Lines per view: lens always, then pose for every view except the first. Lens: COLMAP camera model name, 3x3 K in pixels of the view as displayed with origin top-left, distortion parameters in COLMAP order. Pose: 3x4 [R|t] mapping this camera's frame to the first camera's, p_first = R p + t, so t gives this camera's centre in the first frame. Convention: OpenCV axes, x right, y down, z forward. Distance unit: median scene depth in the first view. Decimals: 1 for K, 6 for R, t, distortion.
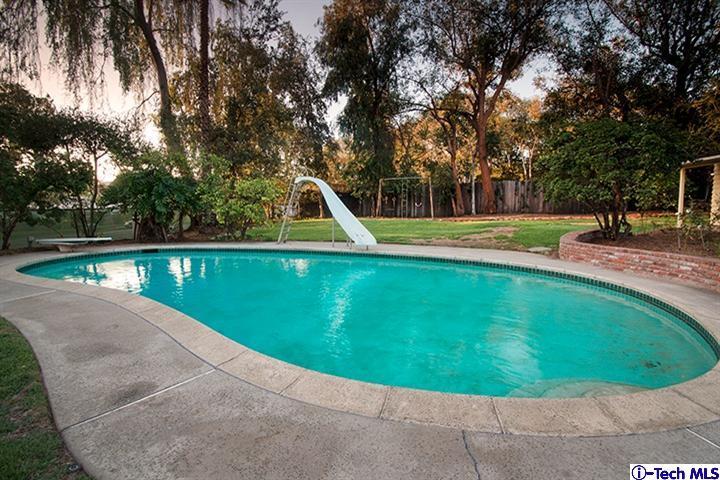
lens RADIAL K [[354.7, 0, 361.9], [0, 354.7, 240.1], [0, 0, 1]] dist [-0.005463, -0.000316]
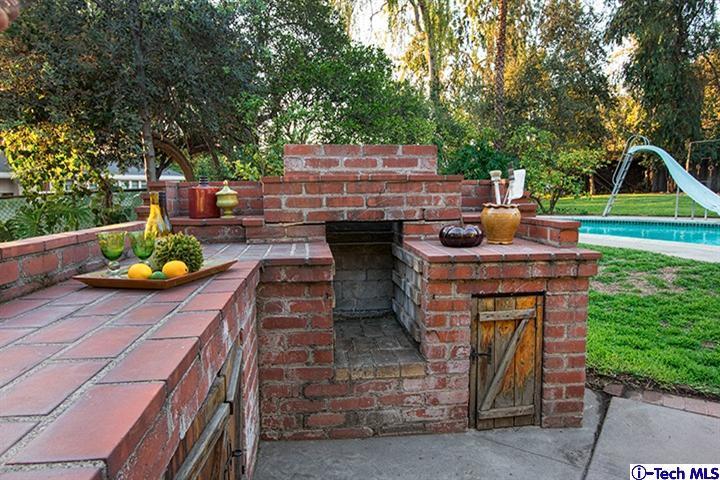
lens RADIAL K [[498.4, 0, 357.8], [0, 498.4, 238.8], [0, 0, 1]] dist [-0.009126, -0.002807]
pose [[0.908872, 0.030745, -0.415941, -0.133329], [-0.024542, 0.999494, 0.020252, 0.029182], [0.416353, -0.008198, 0.909166, -0.245307]]
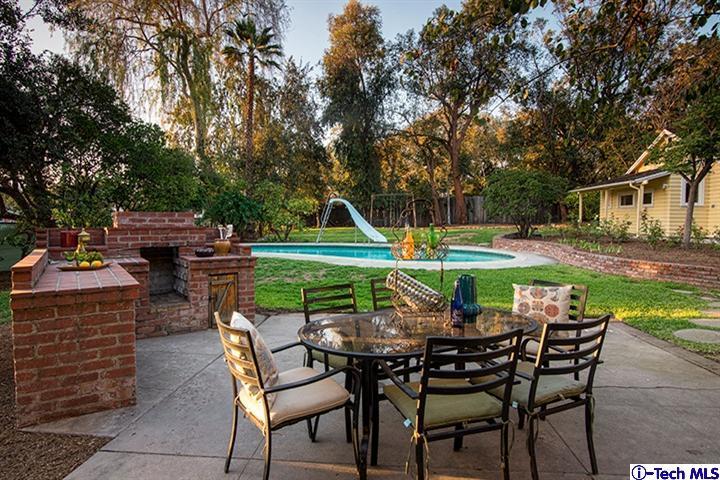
lens RADIAL K [[417.8, 0, 360.4], [0, 417.8, 242.4], [0, 0, 1]] dist [-0.000910, -0.000761]
pose [[0.996775, -0.001469, 0.080237, -0.092766], [0.004157, 0.999435, -0.033341, 0.032669], [-0.080142, 0.033567, 0.996218, -0.367165]]
